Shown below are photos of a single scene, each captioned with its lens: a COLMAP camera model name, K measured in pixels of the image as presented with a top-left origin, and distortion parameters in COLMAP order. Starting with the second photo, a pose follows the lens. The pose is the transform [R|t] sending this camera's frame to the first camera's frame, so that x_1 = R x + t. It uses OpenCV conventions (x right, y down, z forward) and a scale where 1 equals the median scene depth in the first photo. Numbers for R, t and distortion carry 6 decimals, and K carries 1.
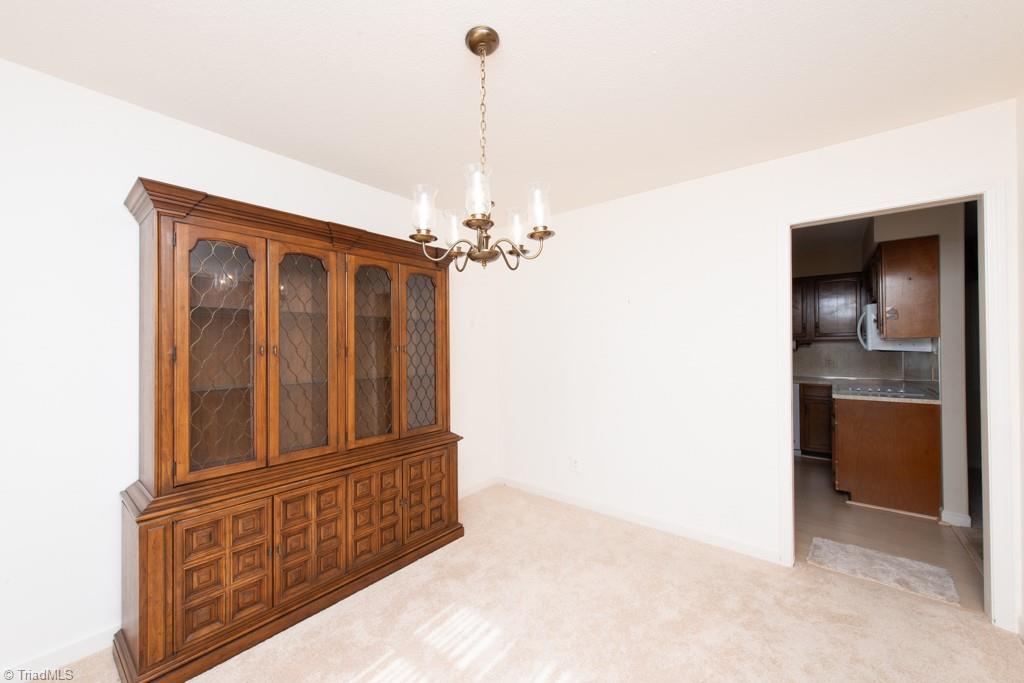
lens RADIAL K [[404.5, 0, 516.5], [0, 404.5, 341.5], [0, 0, 1]] dist [0.002496, 0.000646]
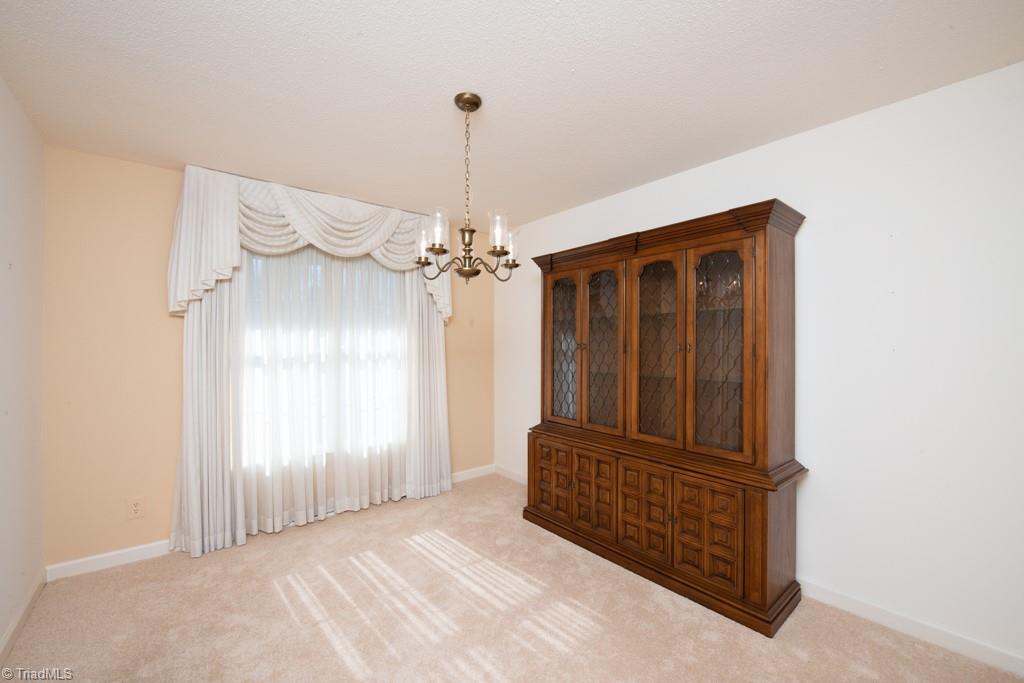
lens RADIAL K [[404.5, 0, 517.3], [0, 404.5, 345.8], [0, 0, 1]] dist [0.002496, 0.000646]
pose [[-0.184245, 0.014935, -0.982767, 0.654118], [0.010439, 0.999858, 0.013237, -0.001061], [0.982825, -0.007820, -0.184375, 0.826378]]
